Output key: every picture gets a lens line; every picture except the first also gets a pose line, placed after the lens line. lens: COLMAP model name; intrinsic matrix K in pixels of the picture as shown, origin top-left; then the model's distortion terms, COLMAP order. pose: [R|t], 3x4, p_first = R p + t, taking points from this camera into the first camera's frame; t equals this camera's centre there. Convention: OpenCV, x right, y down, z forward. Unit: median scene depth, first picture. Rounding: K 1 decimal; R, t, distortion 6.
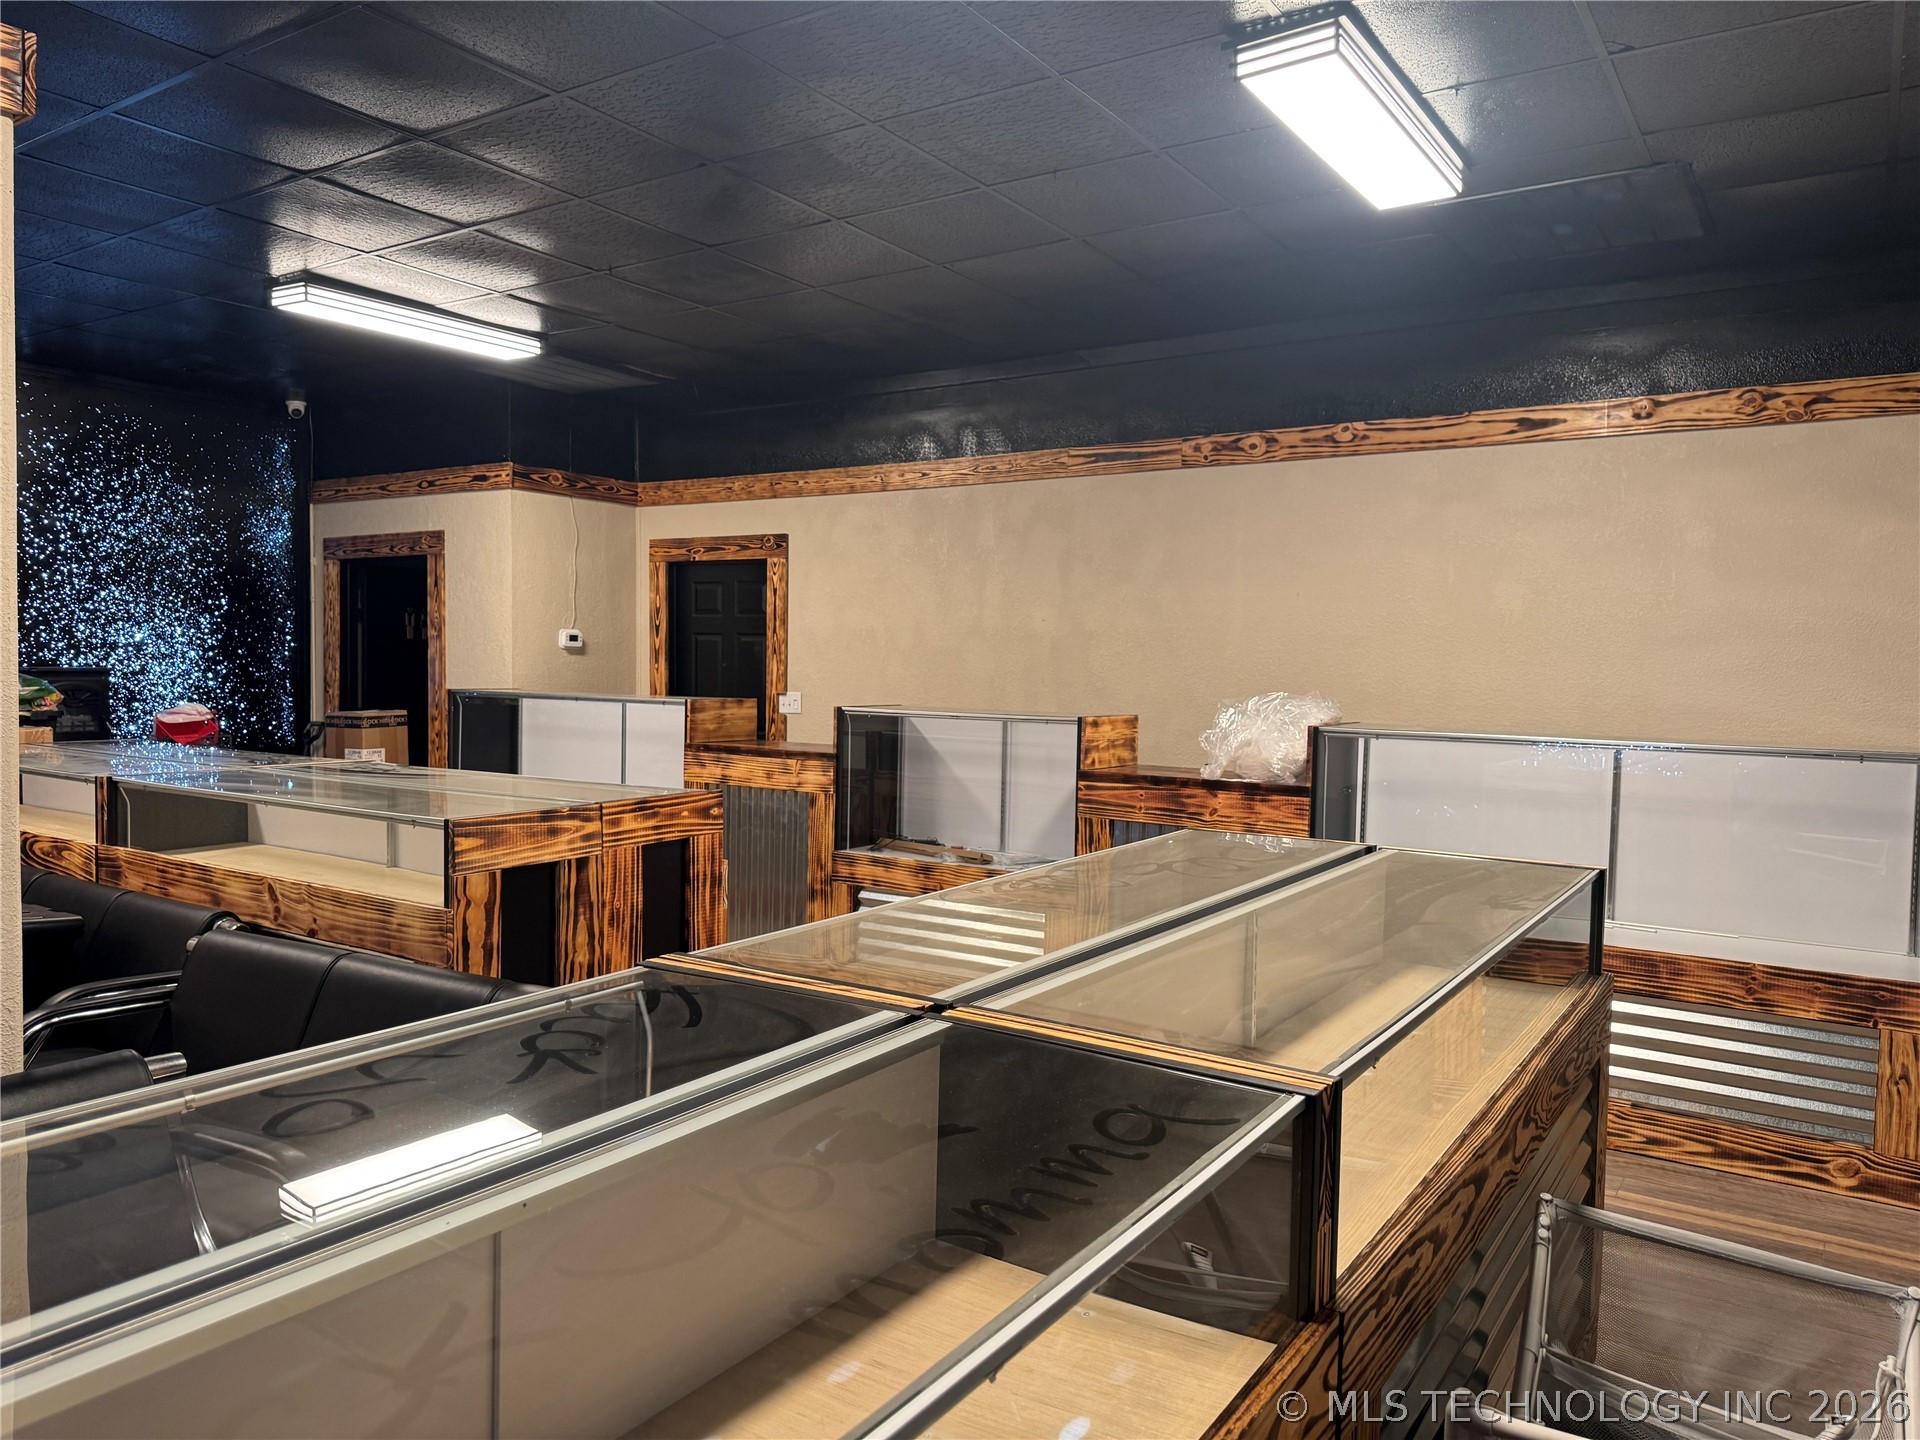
lens RADIAL K [[1371.8, 0, 962.9], [0, 1371.8, 726.1], [0, 0, 1]] dist [0.028695, -0.026501]
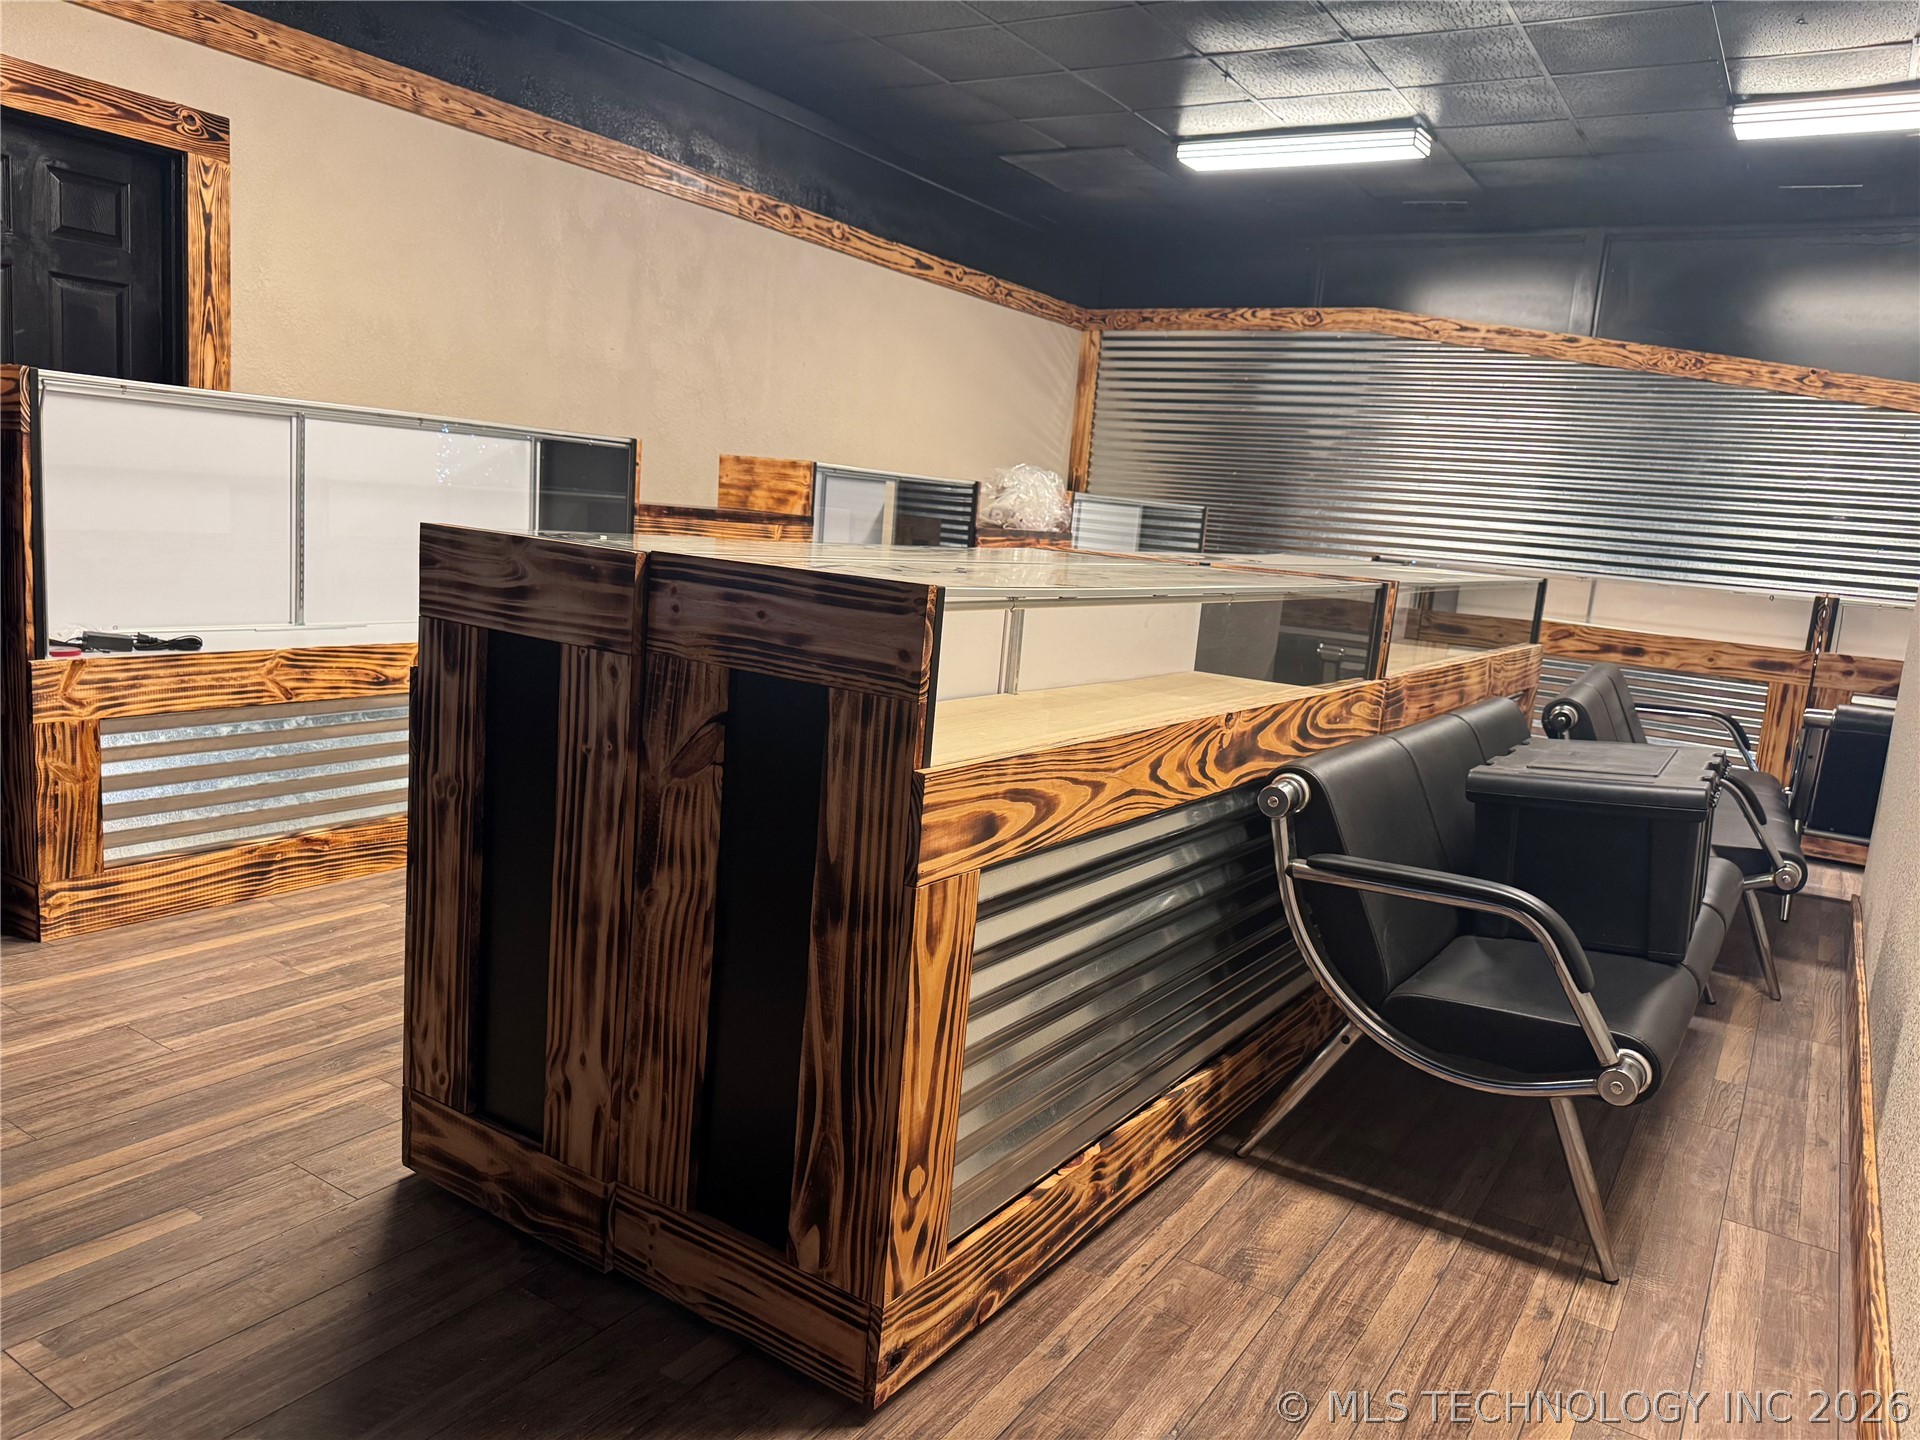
lens RADIAL K [[1371.8, 0, 961.9], [0, 1371.8, 723.8], [0, 0, 1]] dist [0.028695, -0.026501]
pose [[0.018431, -0.160077, 0.986932, -0.851521], [-0.030792, 0.986541, 0.160589, 0.006266], [-0.999356, -0.033350, 0.013254, 0.798891]]
